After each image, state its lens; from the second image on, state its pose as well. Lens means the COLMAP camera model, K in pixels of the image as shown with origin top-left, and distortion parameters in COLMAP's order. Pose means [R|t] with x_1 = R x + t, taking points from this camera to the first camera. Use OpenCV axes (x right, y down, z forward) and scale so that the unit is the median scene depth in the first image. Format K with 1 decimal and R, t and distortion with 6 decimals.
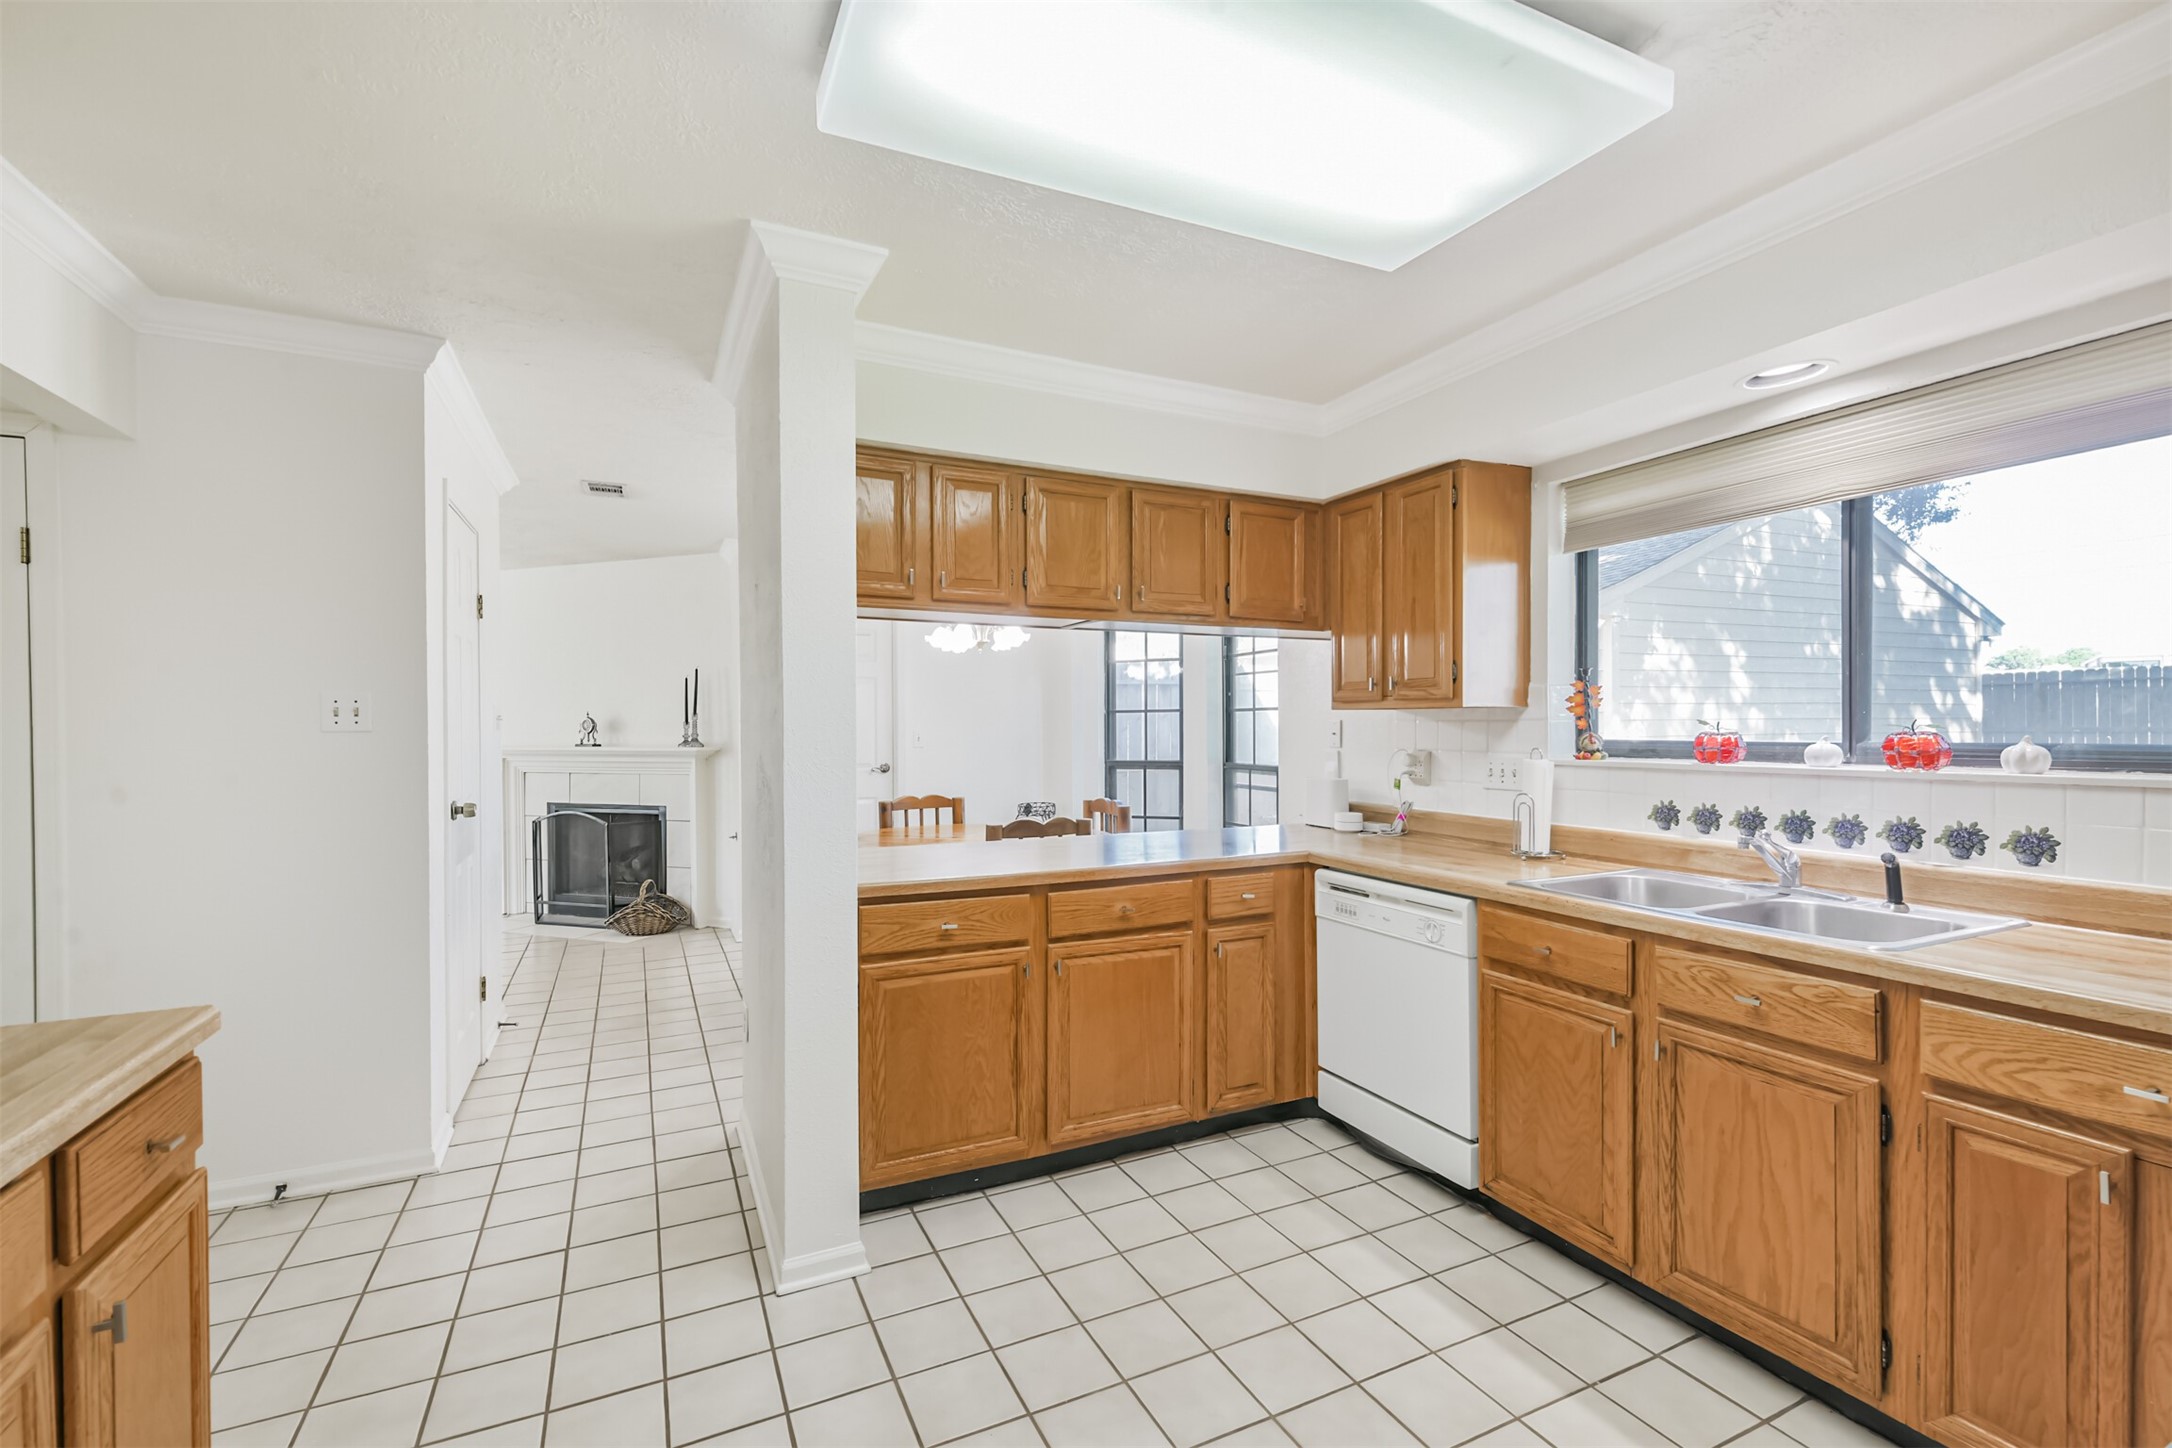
lens RADIAL K [[940.5, 0, 1085.6], [0, 940.5, 726.4], [0, 0, 1]] dist [0.021824, -0.007443]
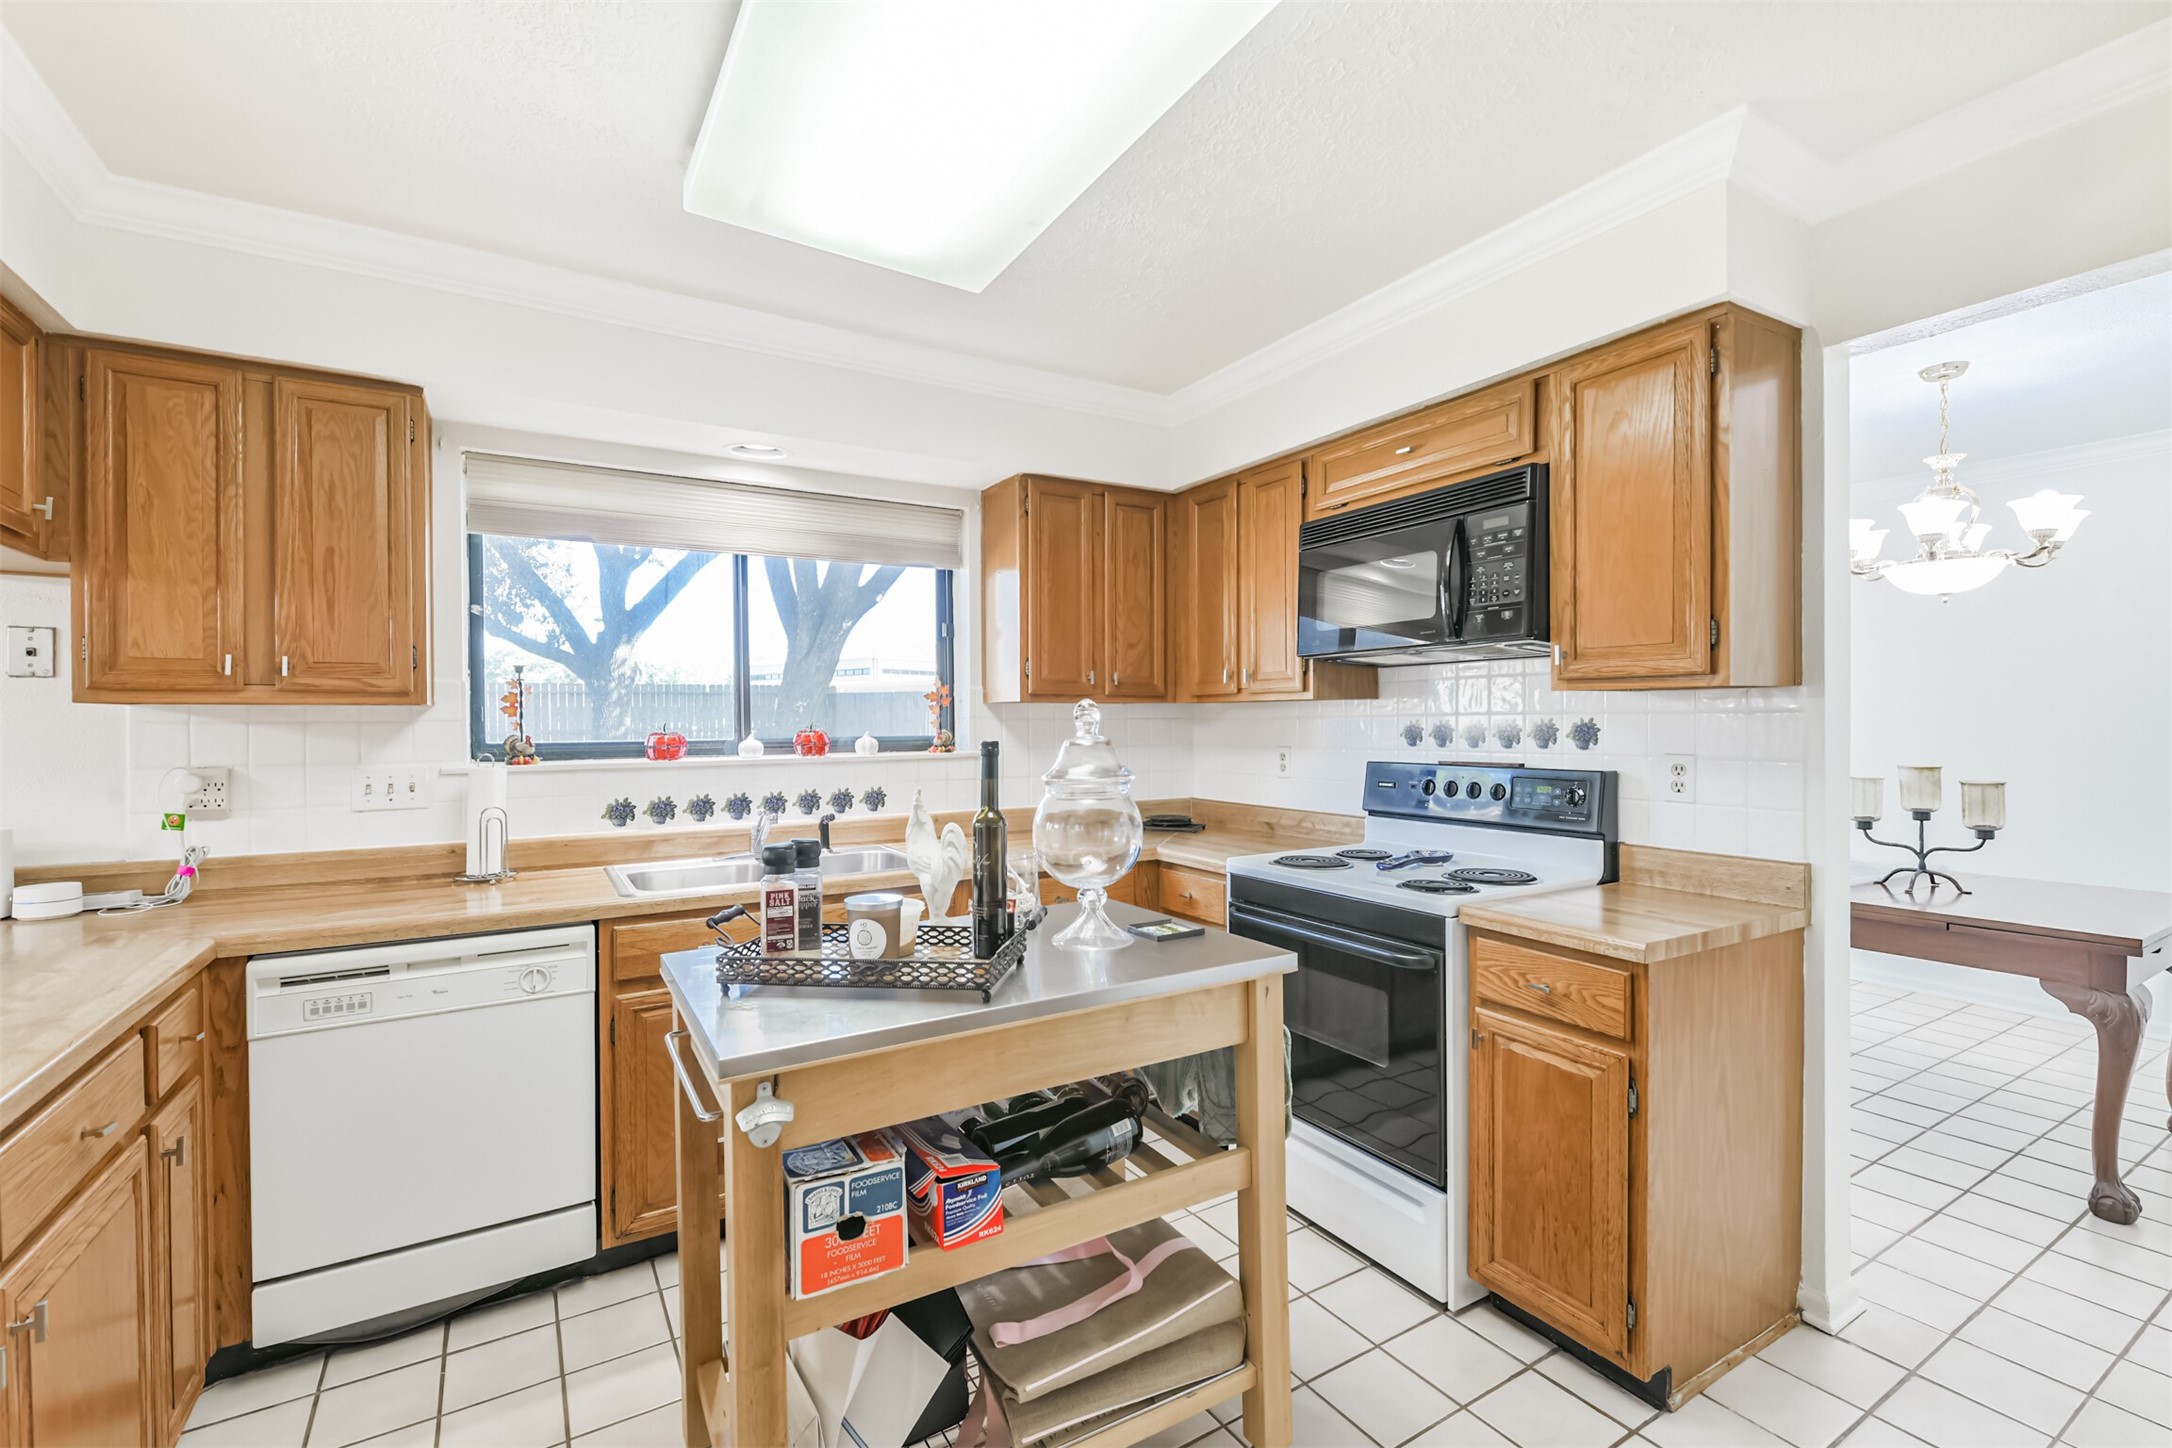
lens RADIAL K [[940.5, 0, 1085.6], [0, 940.5, 726.4], [0, 0, 1]] dist [0.021824, -0.007443]
pose [[-0.096615, 0.001484, 0.995321, -0.497433], [0.010351, 0.999946, -0.000487, 0.004356], [-0.995268, 0.010255, -0.096625, 0.608672]]
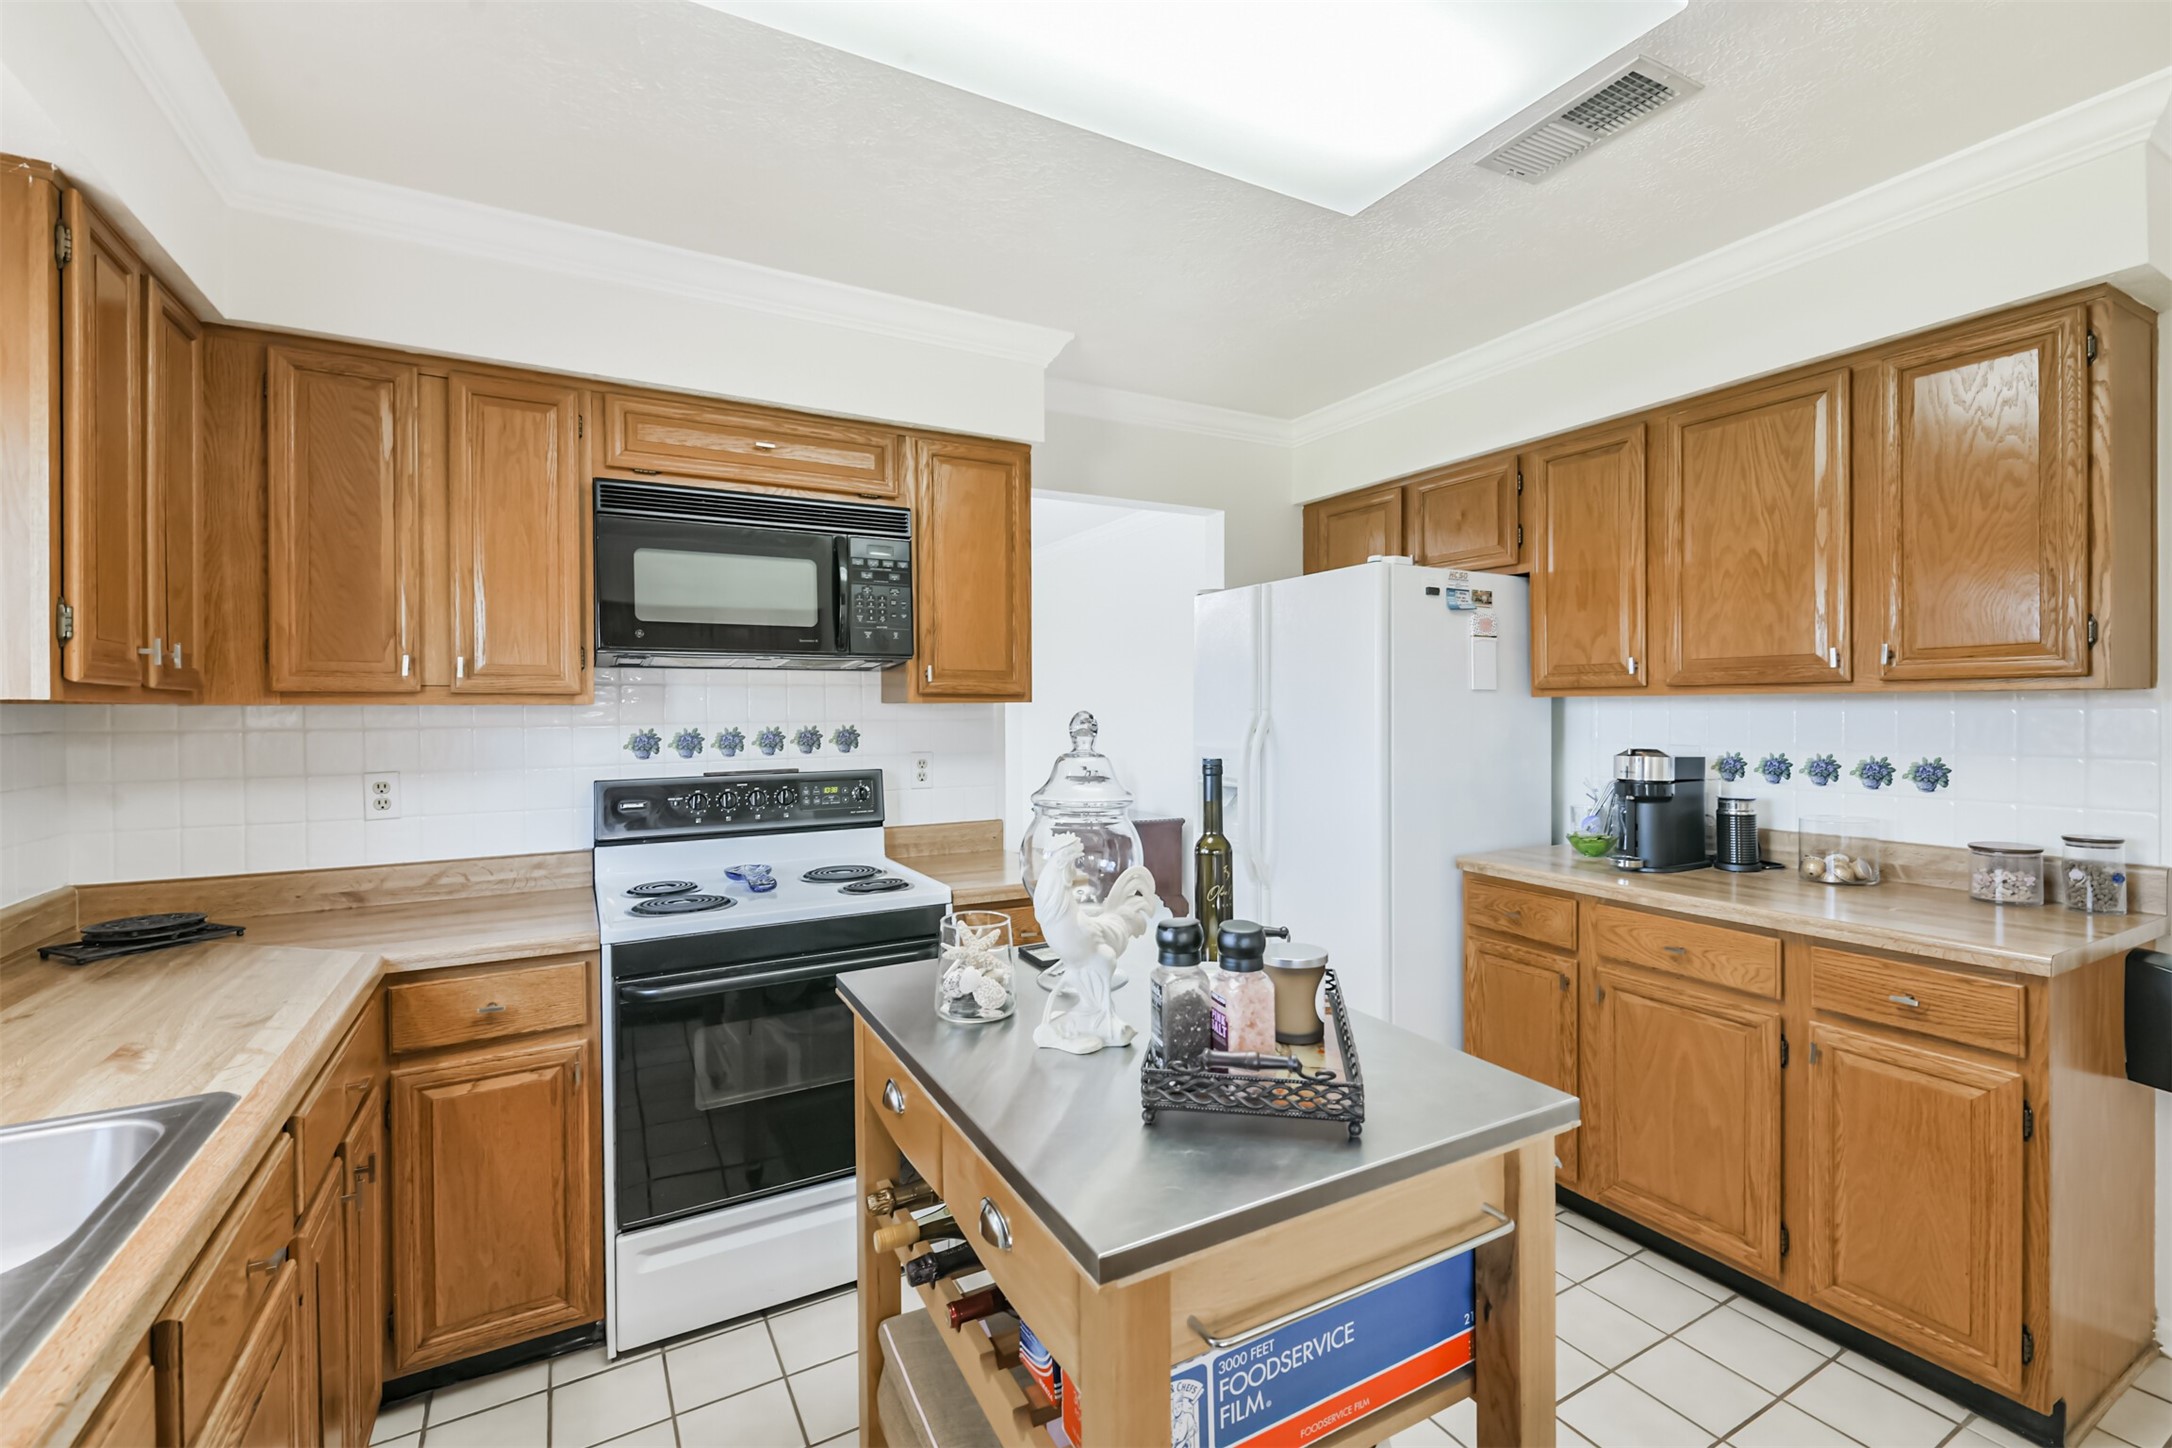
lens RADIAL K [[934.9, 0, 1090.0], [0, 934.9, 712.8], [0, 0, 1]] dist [0.003366, -0.000112]
pose [[-0.997856, 0.016213, -0.063408, 0.191515], [0.015868, 0.999856, 0.005944, -0.015909], [0.063495, 0.004925, -0.997970, 1.125952]]
